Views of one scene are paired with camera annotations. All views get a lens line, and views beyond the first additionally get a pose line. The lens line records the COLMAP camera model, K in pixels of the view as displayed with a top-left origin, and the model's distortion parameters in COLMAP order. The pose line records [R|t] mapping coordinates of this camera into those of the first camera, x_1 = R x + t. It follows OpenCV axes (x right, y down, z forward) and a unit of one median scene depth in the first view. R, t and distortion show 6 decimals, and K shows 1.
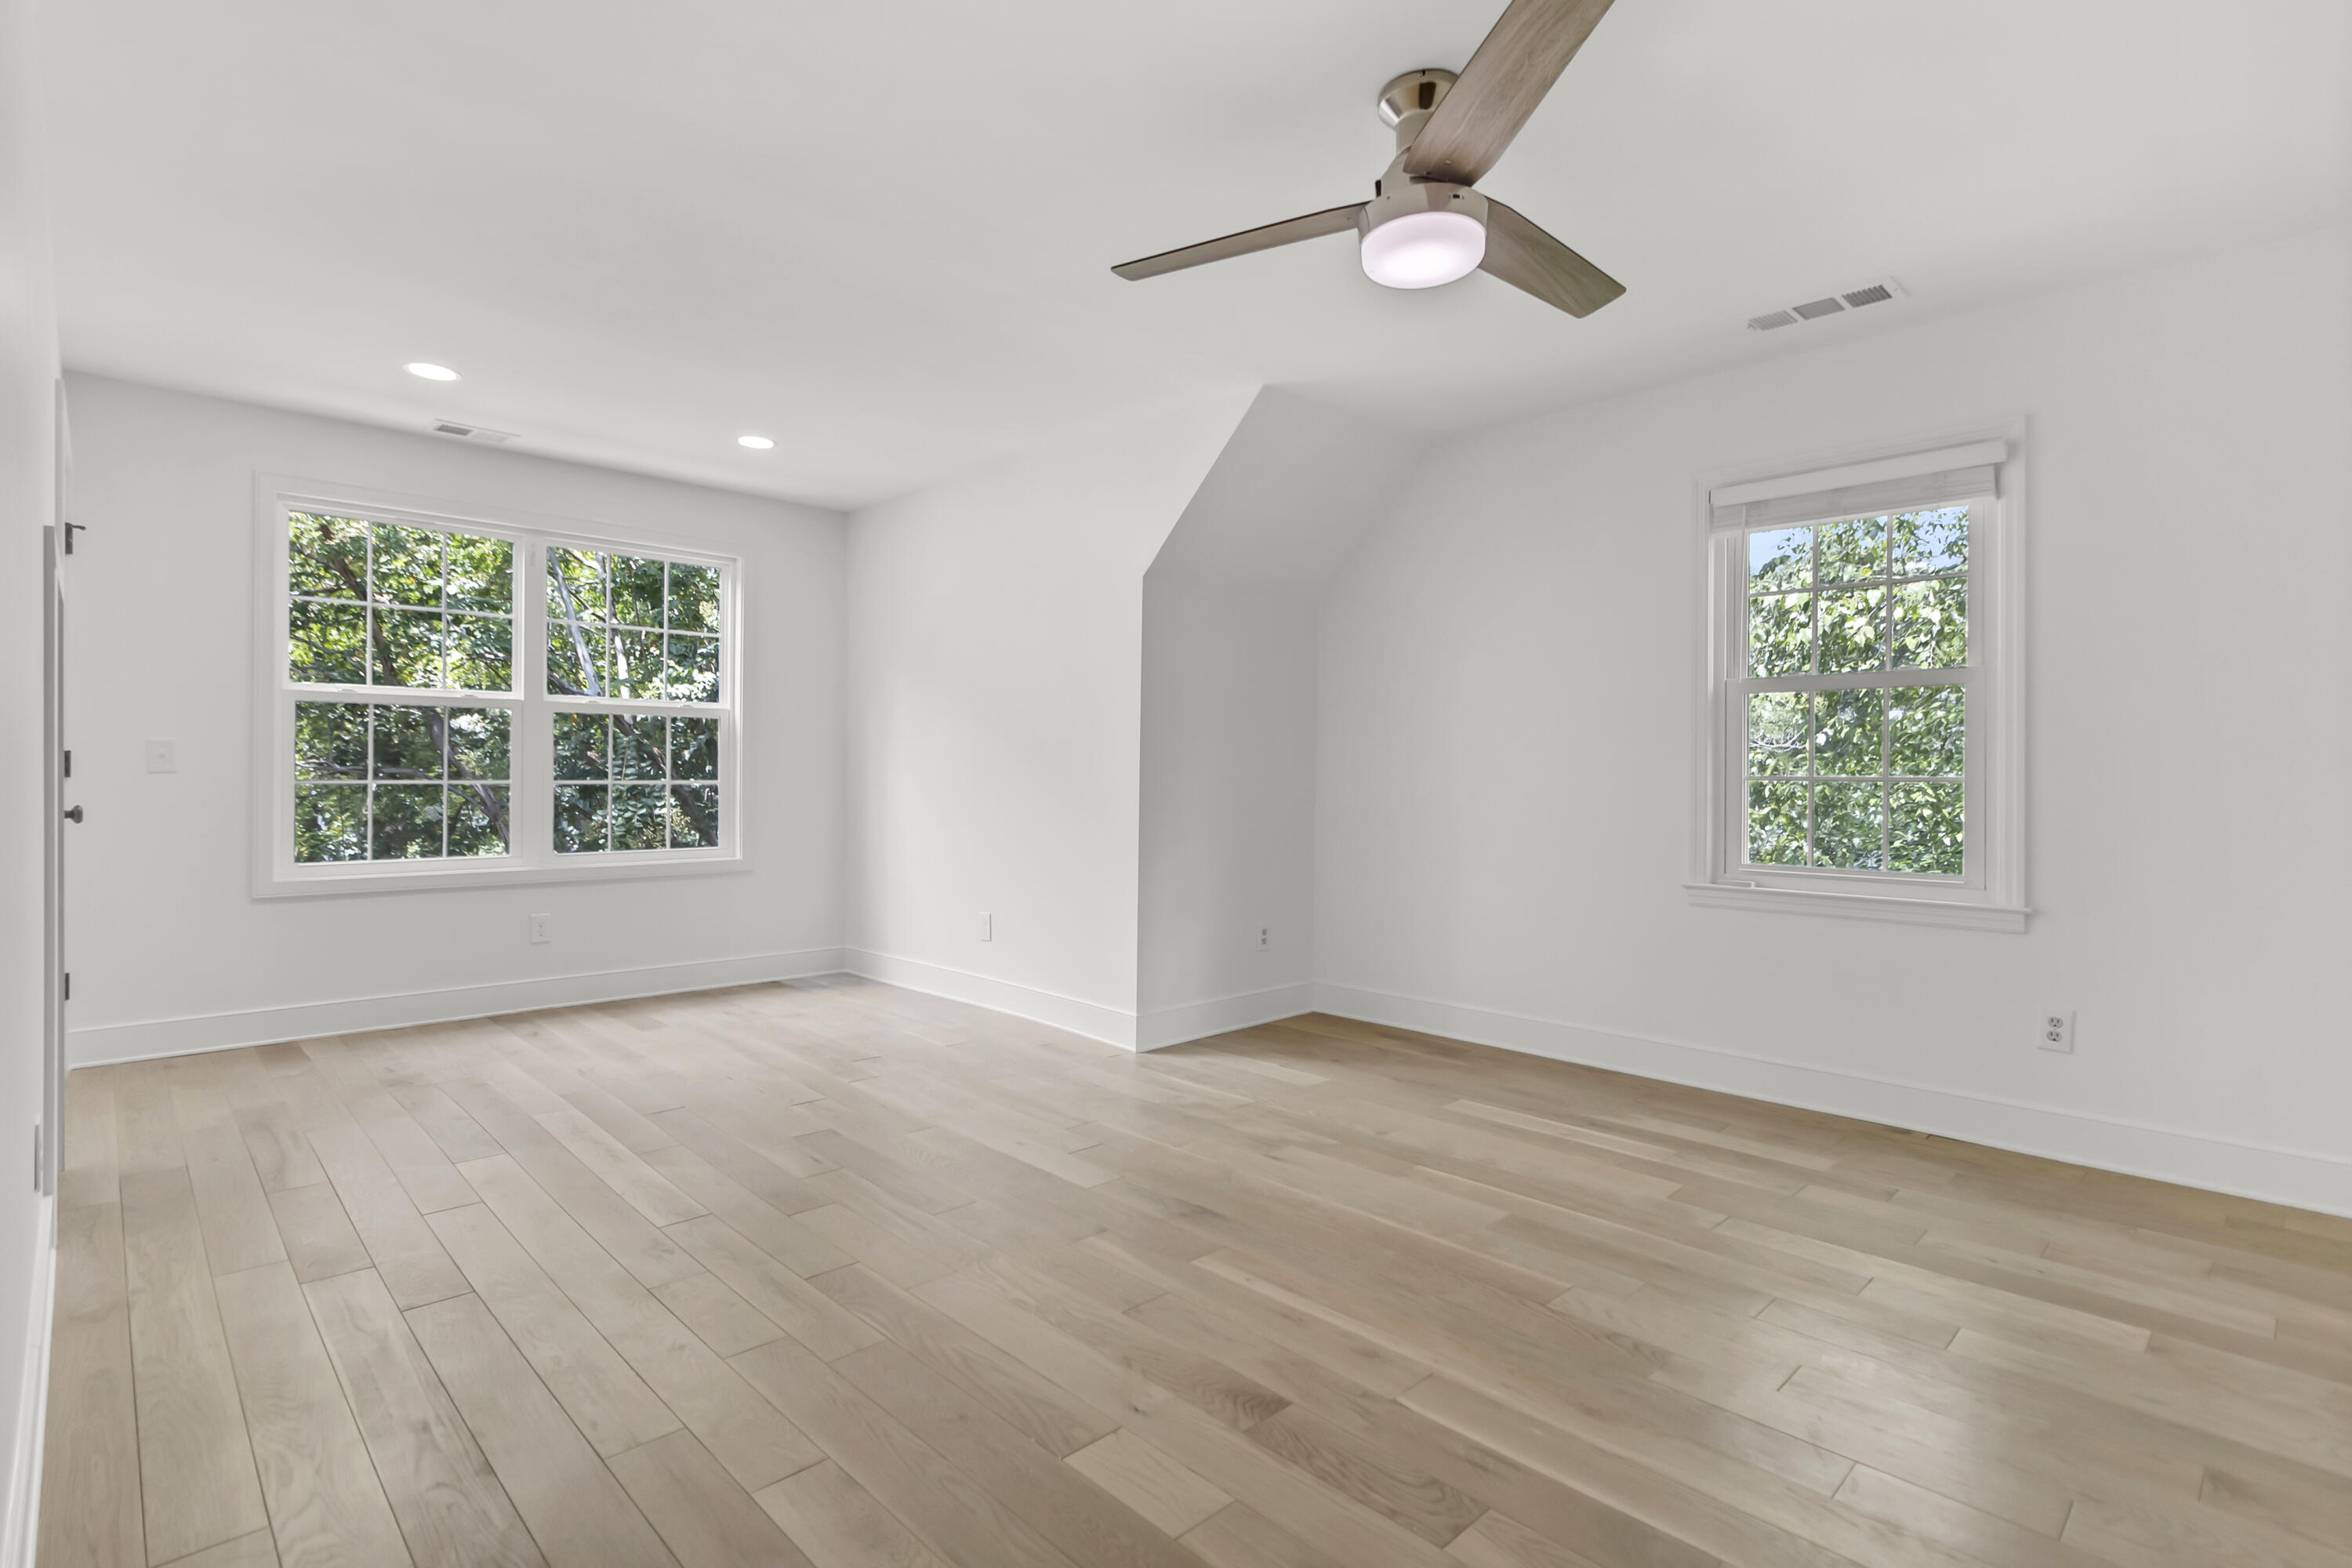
lens RADIAL K [[1118.2, 0, 1168.3], [0, 1118.2, 782.7], [0, 0, 1]] dist [0.000302, 0.000270]
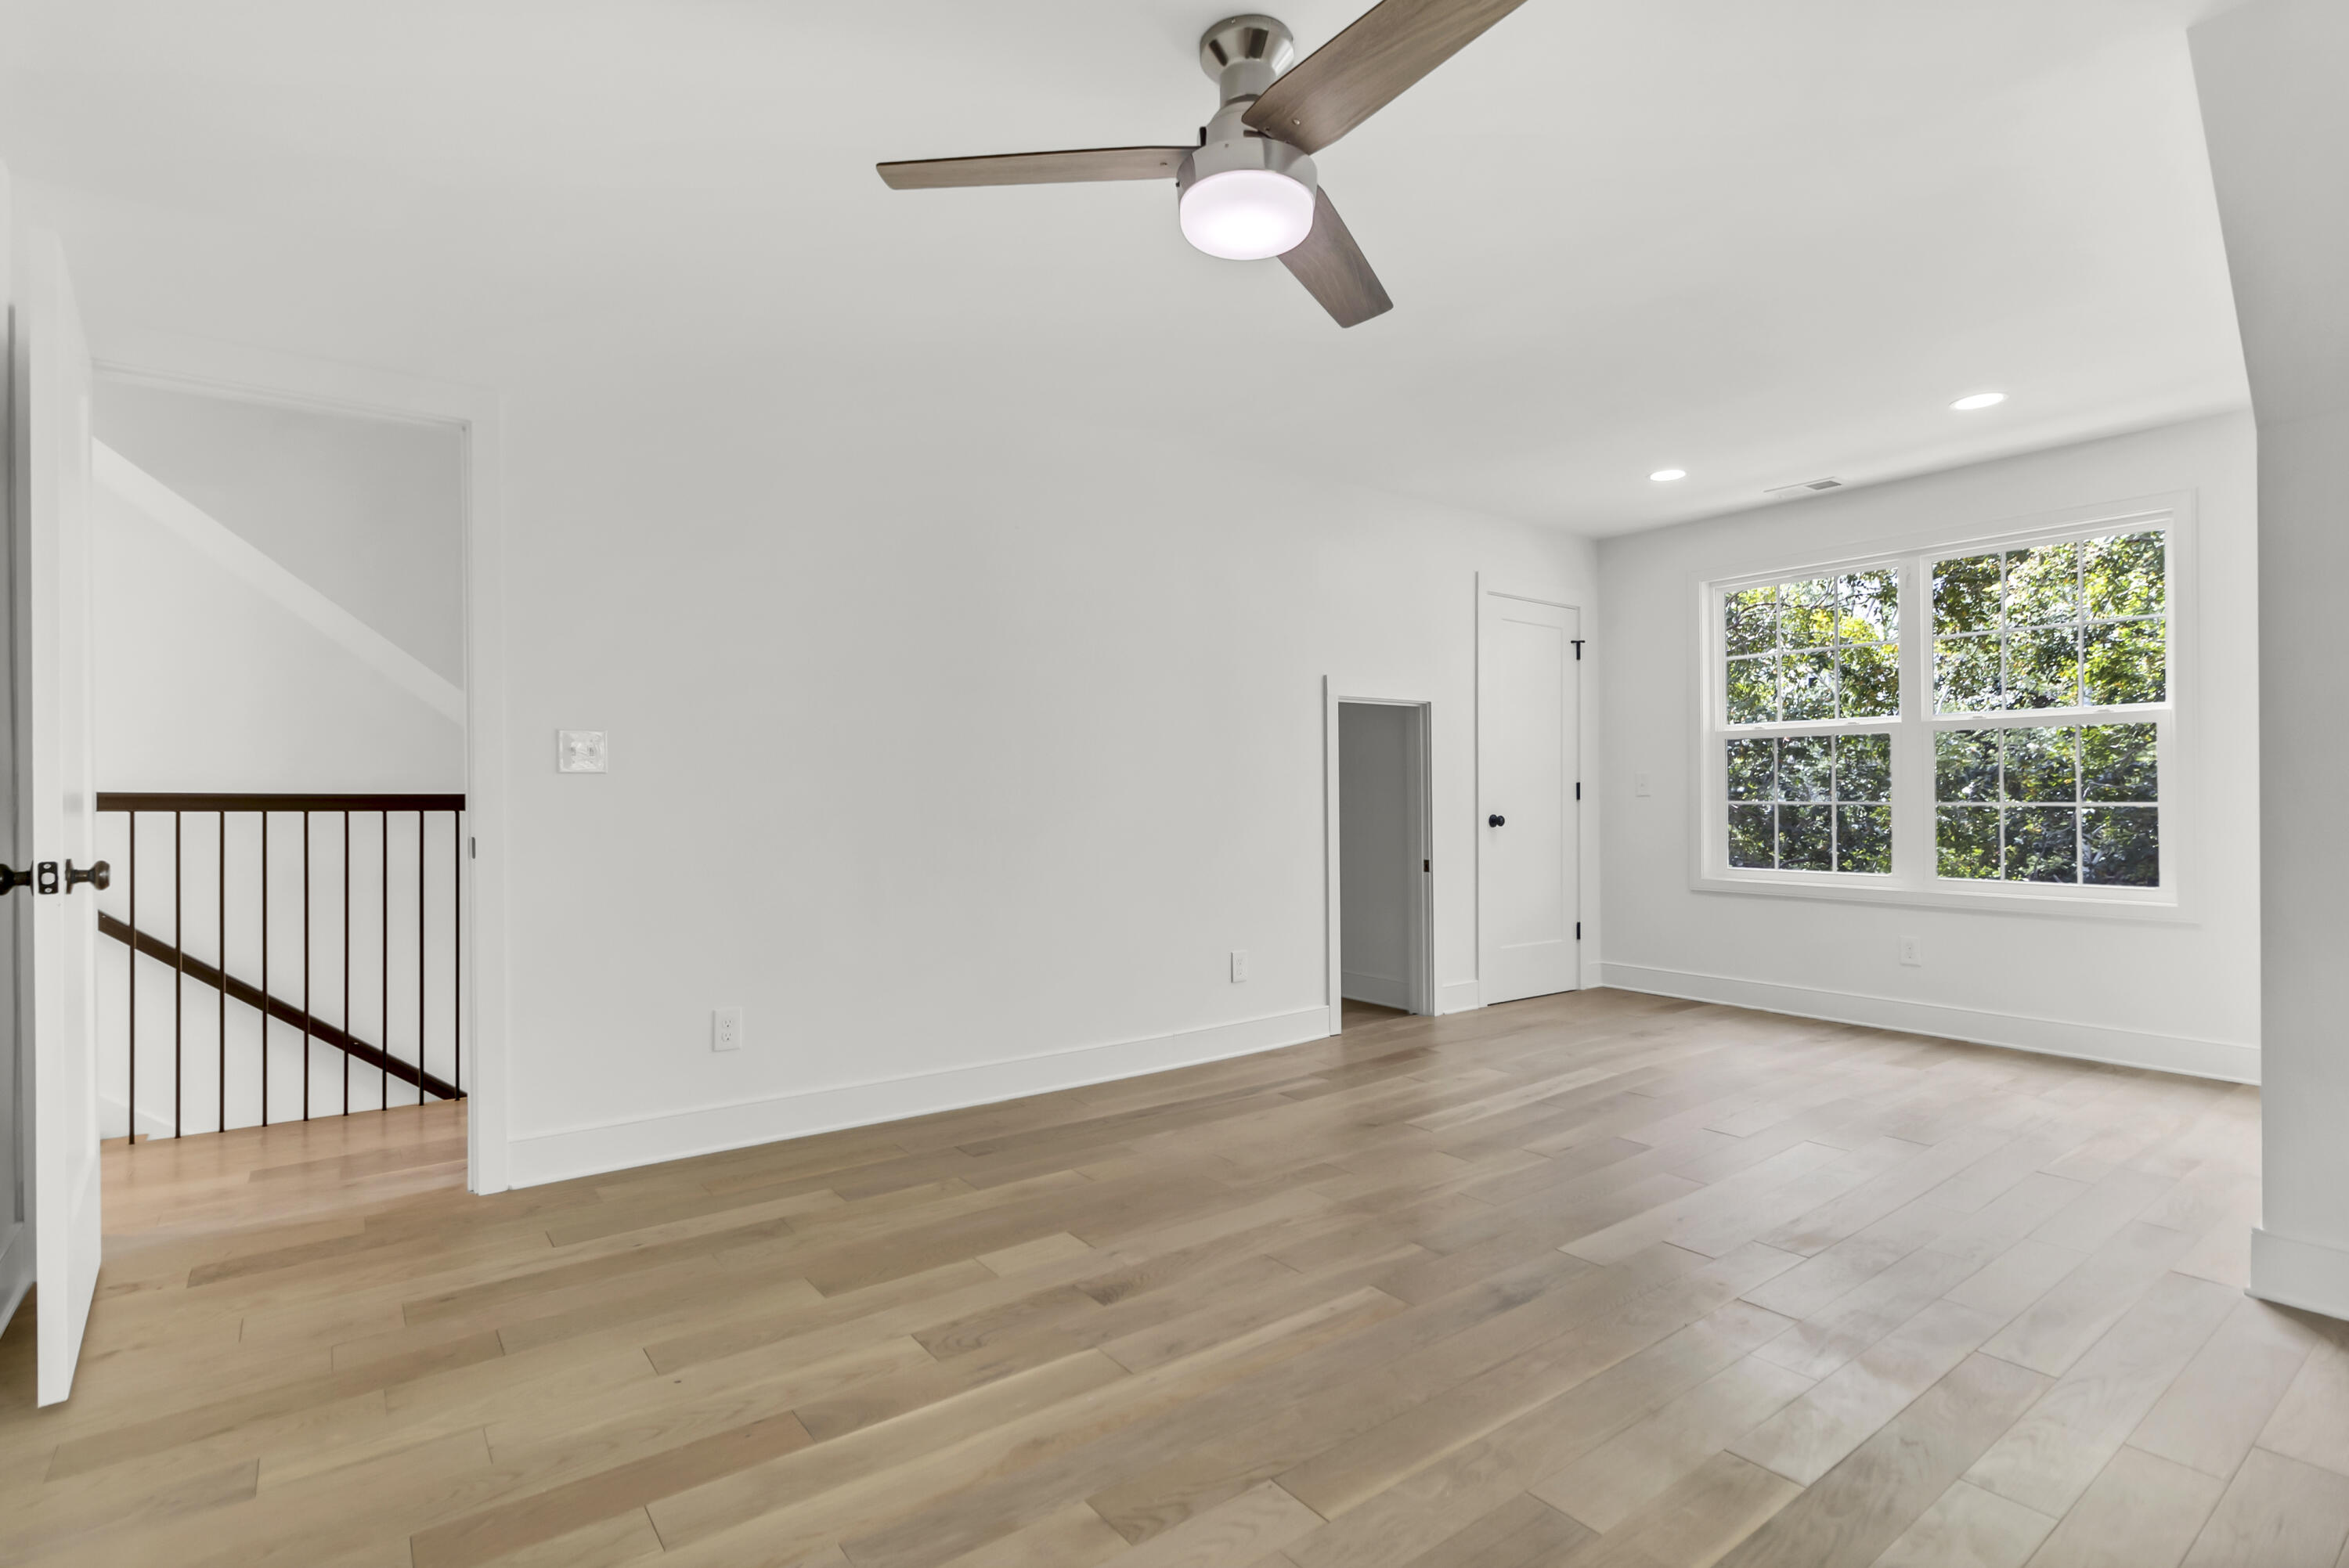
lens RADIAL K [[1116.7, 0, 1166.8], [0, 1116.7, 782.7], [0, 0, 1]] dist [0.000302, 0.000270]
pose [[-0.121701, -0.020518, -0.992355, 1.028609], [-0.005859, 0.999784, -0.019953, 0.008753], [0.992549, 0.003386, -0.121795, 0.946990]]
